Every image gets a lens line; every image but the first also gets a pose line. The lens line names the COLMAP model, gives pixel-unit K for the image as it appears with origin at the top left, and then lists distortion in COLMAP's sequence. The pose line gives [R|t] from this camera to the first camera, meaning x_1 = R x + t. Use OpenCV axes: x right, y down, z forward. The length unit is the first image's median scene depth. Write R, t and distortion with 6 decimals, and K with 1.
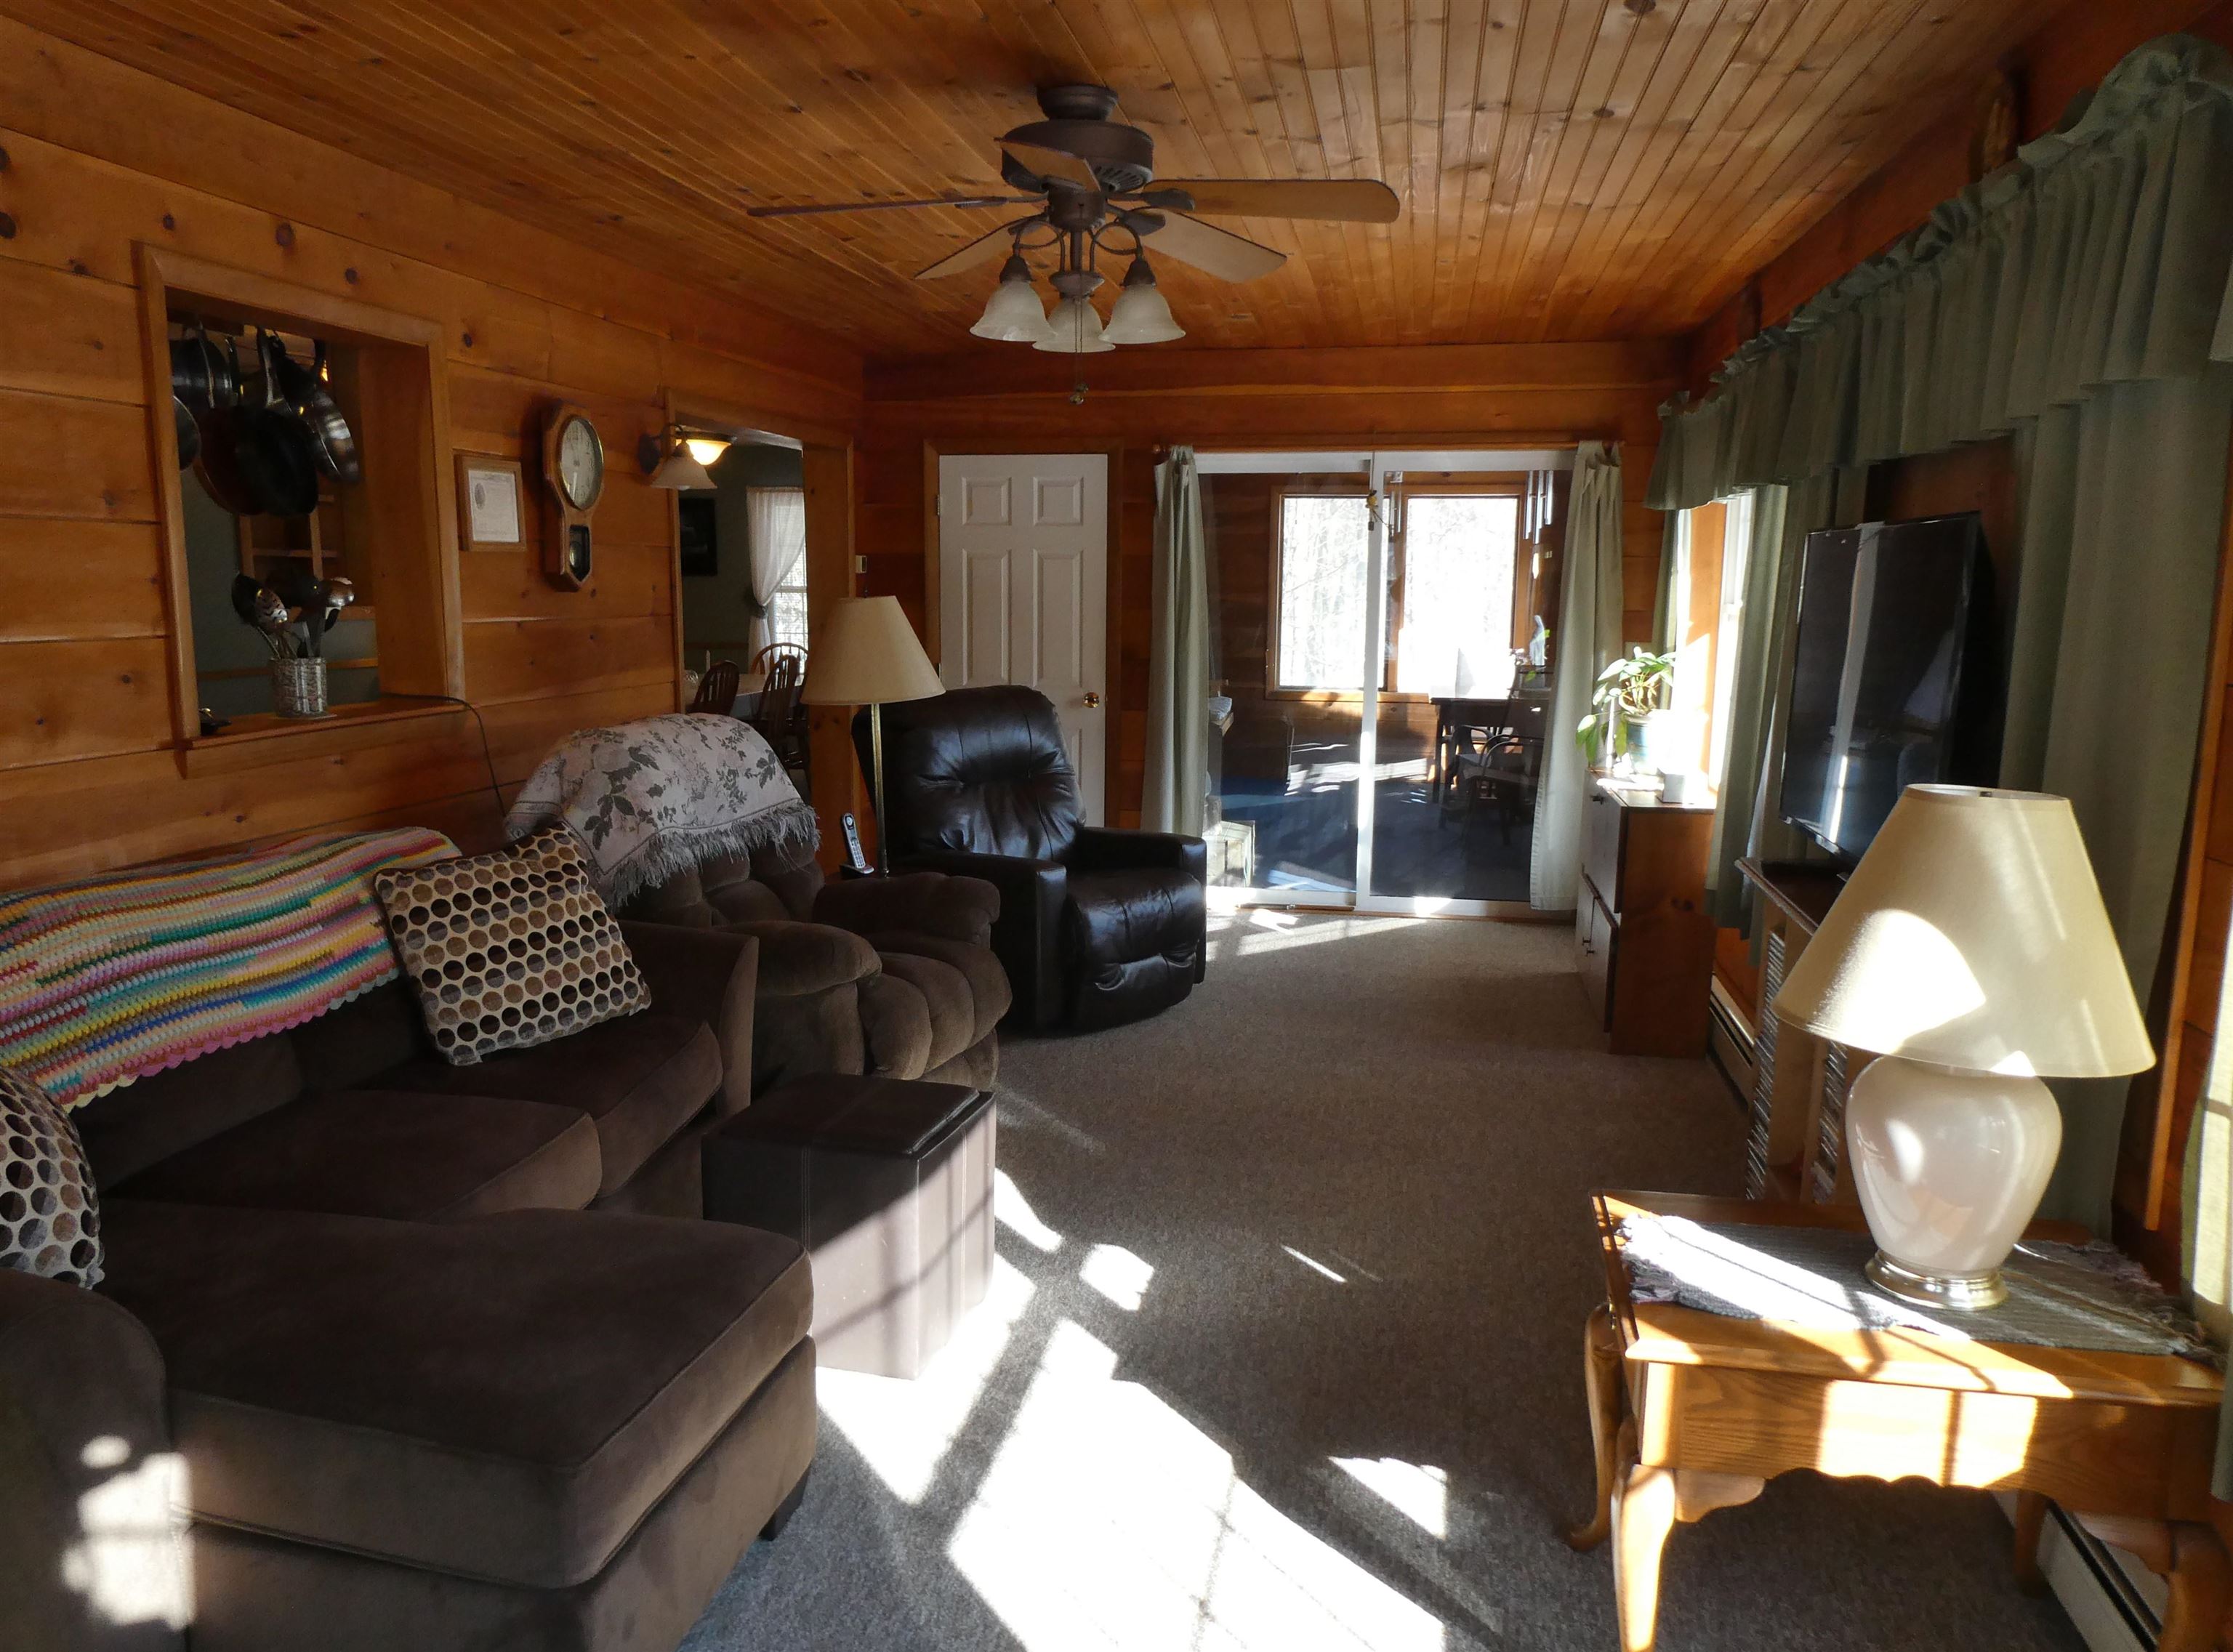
lens RADIAL K [[1604.2, 0, 1116.5], [0, 1604.2, 826.0], [0, 0, 1]] dist [-0.000347, -0.000258]
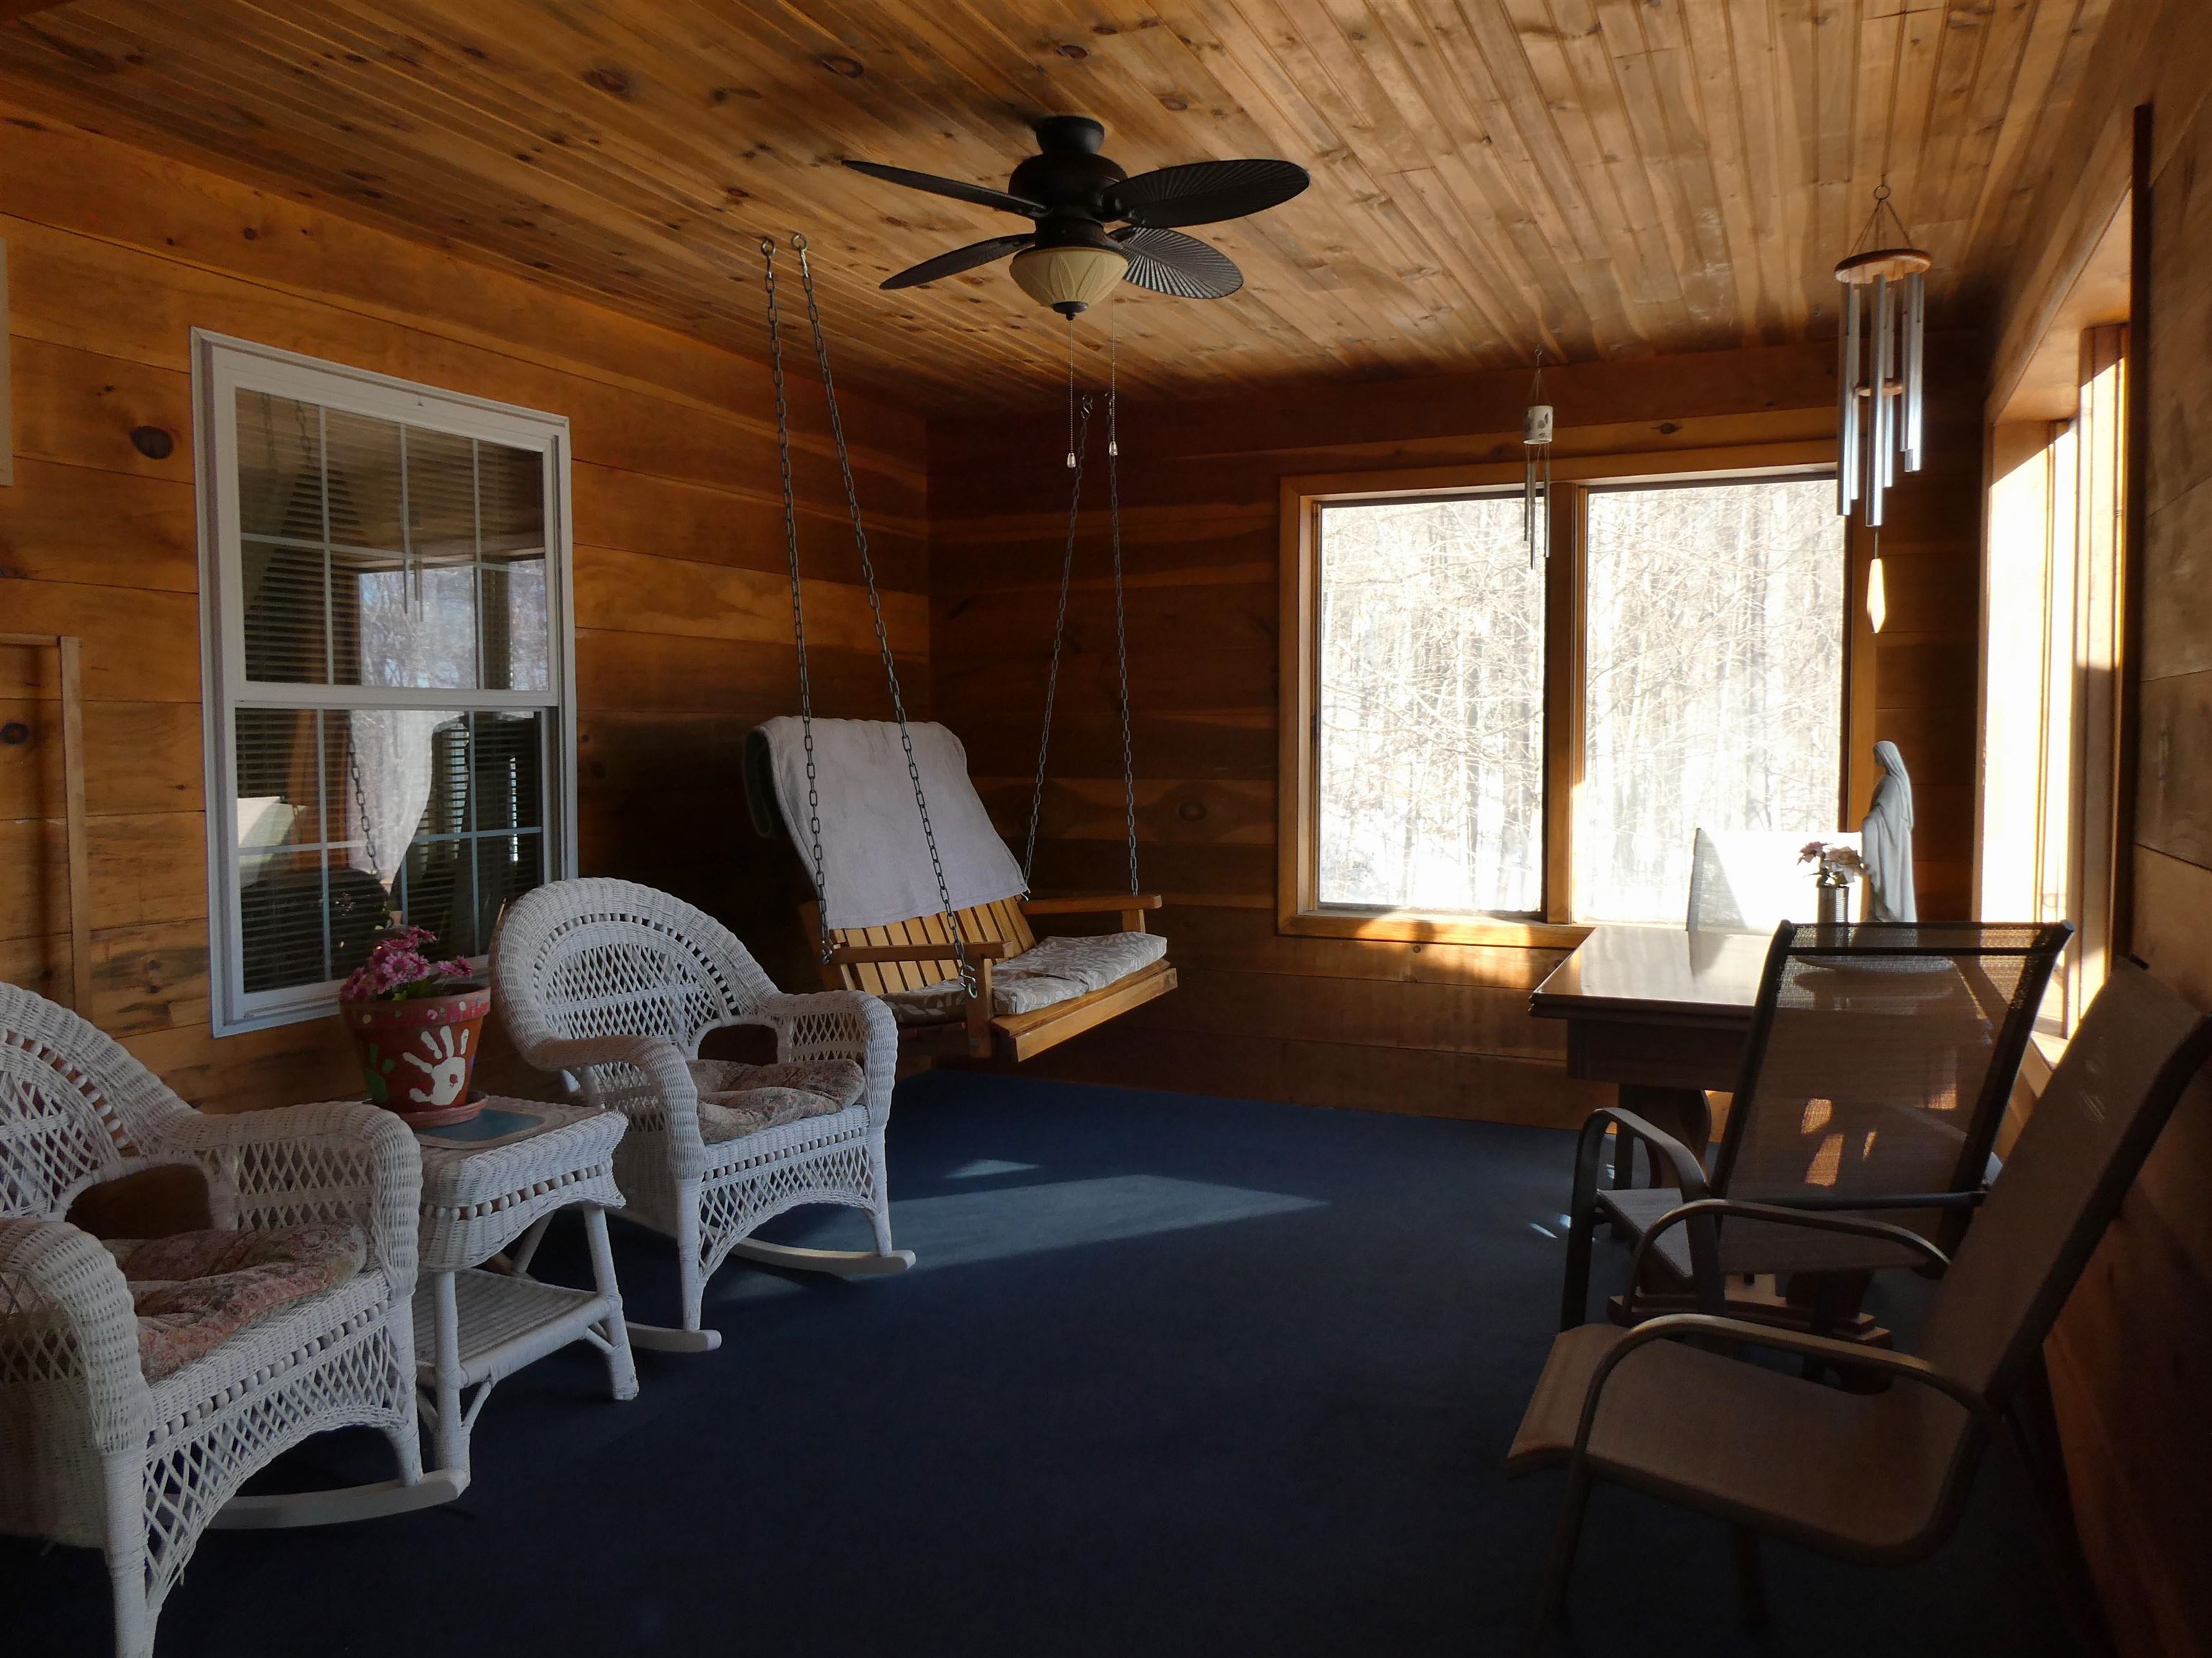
lens RADIAL K [[1557.8, 0, 1106.0], [0, 1557.8, 829.0], [0, 0, 1]] dist [-0.003307, -0.000721]
pose [[0.969062, 0.009476, -0.246635, 0.157222], [-0.034335, 0.994722, -0.096689, -0.063997], [0.244417, 0.102166, 0.964273, 0.549303]]
